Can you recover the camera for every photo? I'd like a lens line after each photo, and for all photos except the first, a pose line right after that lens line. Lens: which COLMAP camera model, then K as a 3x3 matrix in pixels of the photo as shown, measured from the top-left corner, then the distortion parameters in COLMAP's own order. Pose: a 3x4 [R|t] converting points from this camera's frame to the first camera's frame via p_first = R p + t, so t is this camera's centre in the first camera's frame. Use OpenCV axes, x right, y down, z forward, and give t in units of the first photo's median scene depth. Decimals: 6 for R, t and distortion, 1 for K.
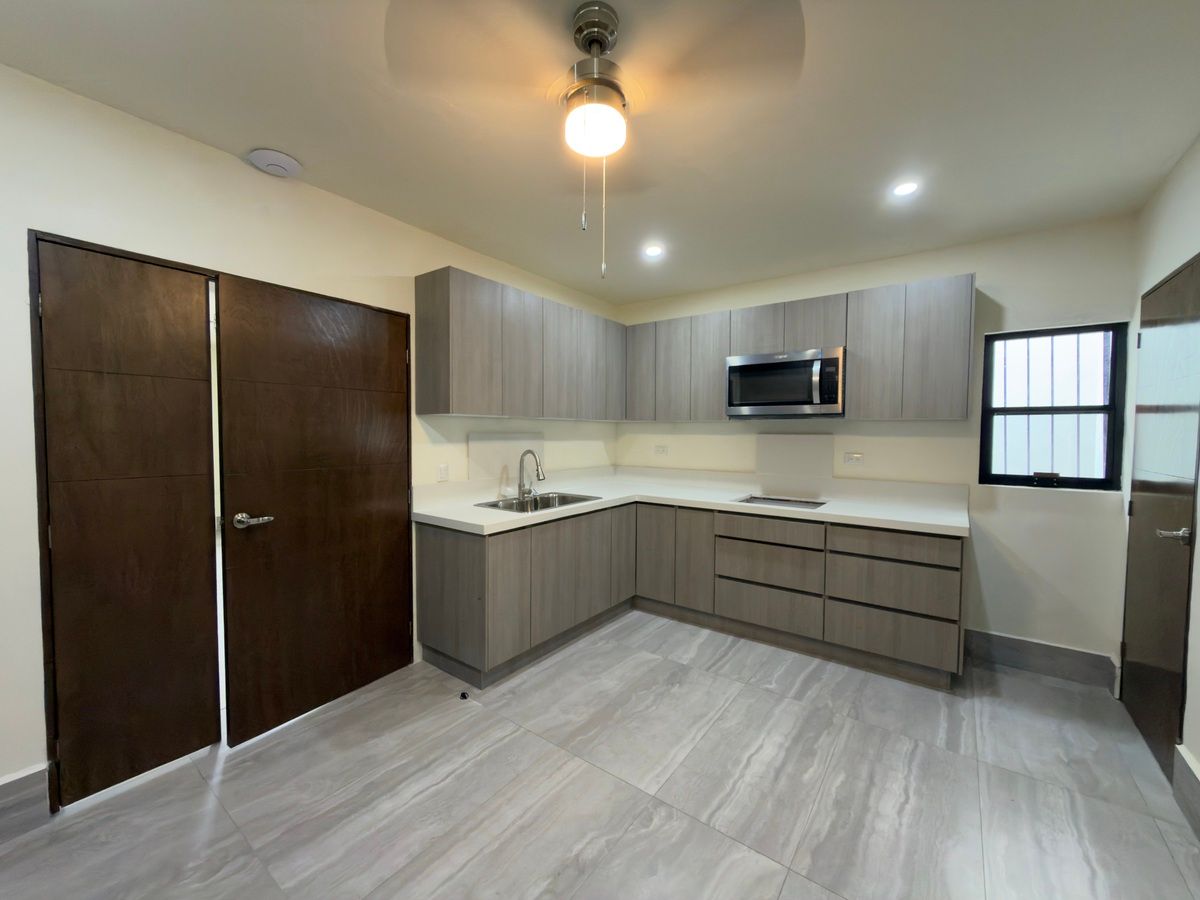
lens RADIAL K [[474.5, 0, 600.0], [0, 474.5, 450.0], [0, 0, 1]] dist [-0.001288, -0.000245]
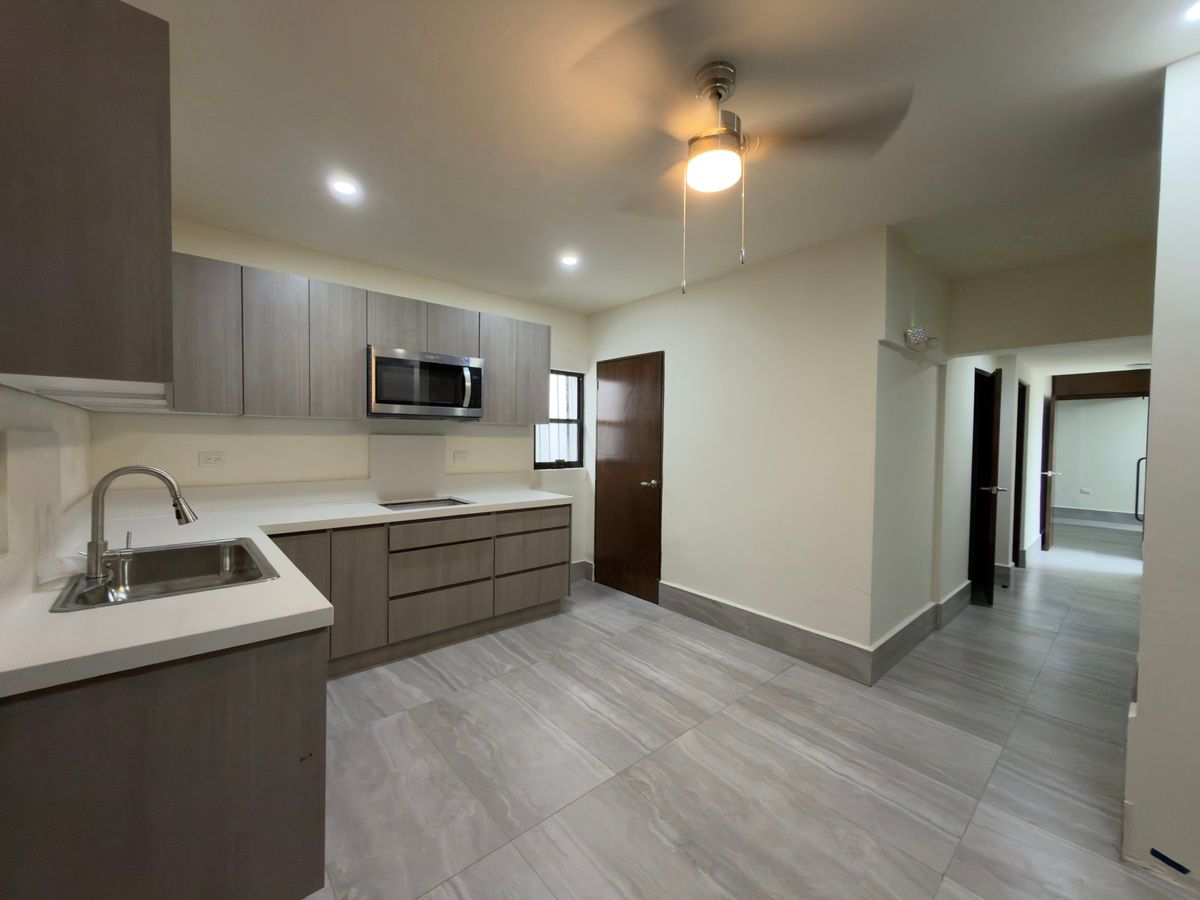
lens RADIAL K [[474.5, 0, 600.0], [0, 474.5, 450.0], [0, 0, 1]] dist [-0.001288, -0.000245]
pose [[0.220555, -0.027436, 0.974989, -0.621298], [0.028982, 0.999347, 0.021565, -0.015835], [-0.974944, 0.023501, 0.221206, 0.530566]]
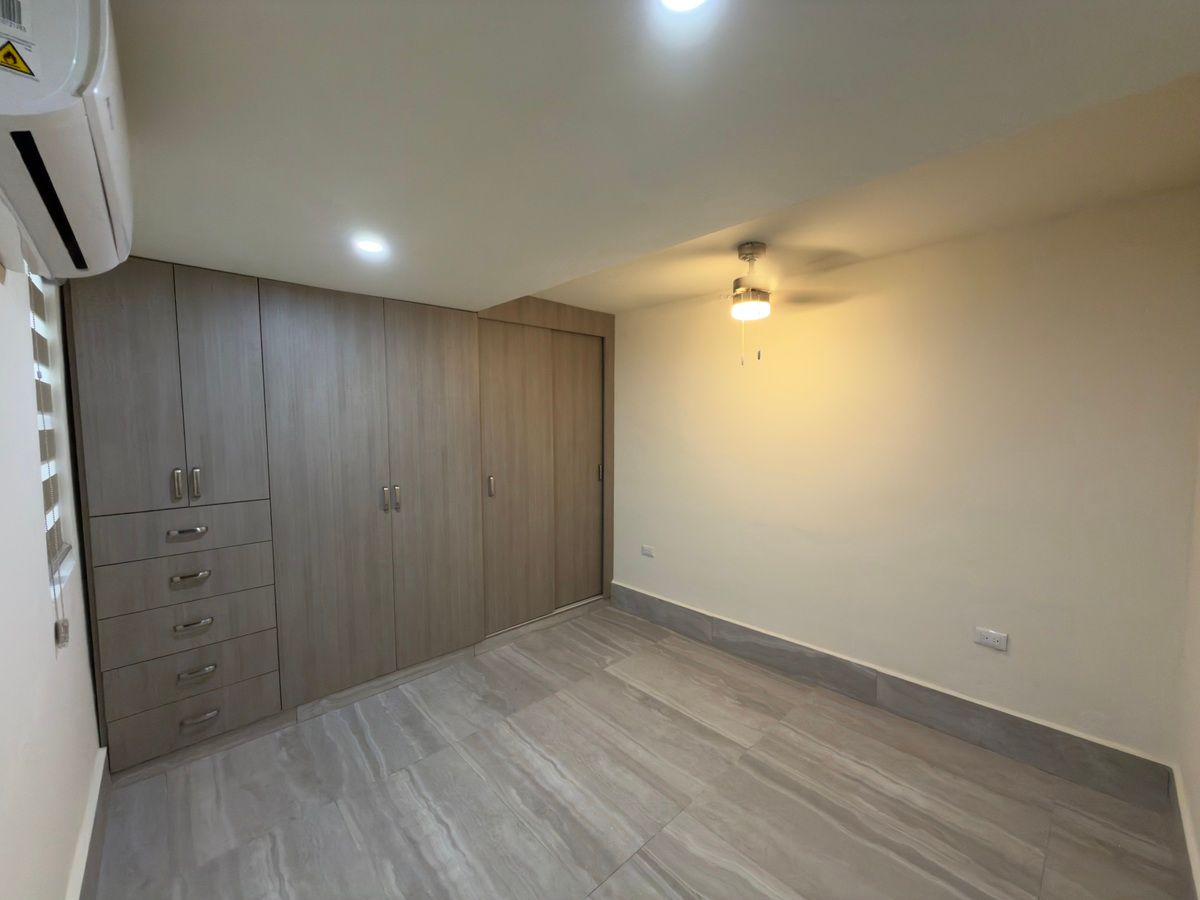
lens RADIAL K [[474.5, 0, 600.0], [0, 474.5, 450.0], [0, 0, 1]] dist [-0.001288, -0.000245]
pose [[-0.173886, 0.067052, -0.982480, 0.833304], [-0.041999, 0.996267, 0.075426, -0.103742], [0.983870, 0.054378, -0.170420, 1.063458]]
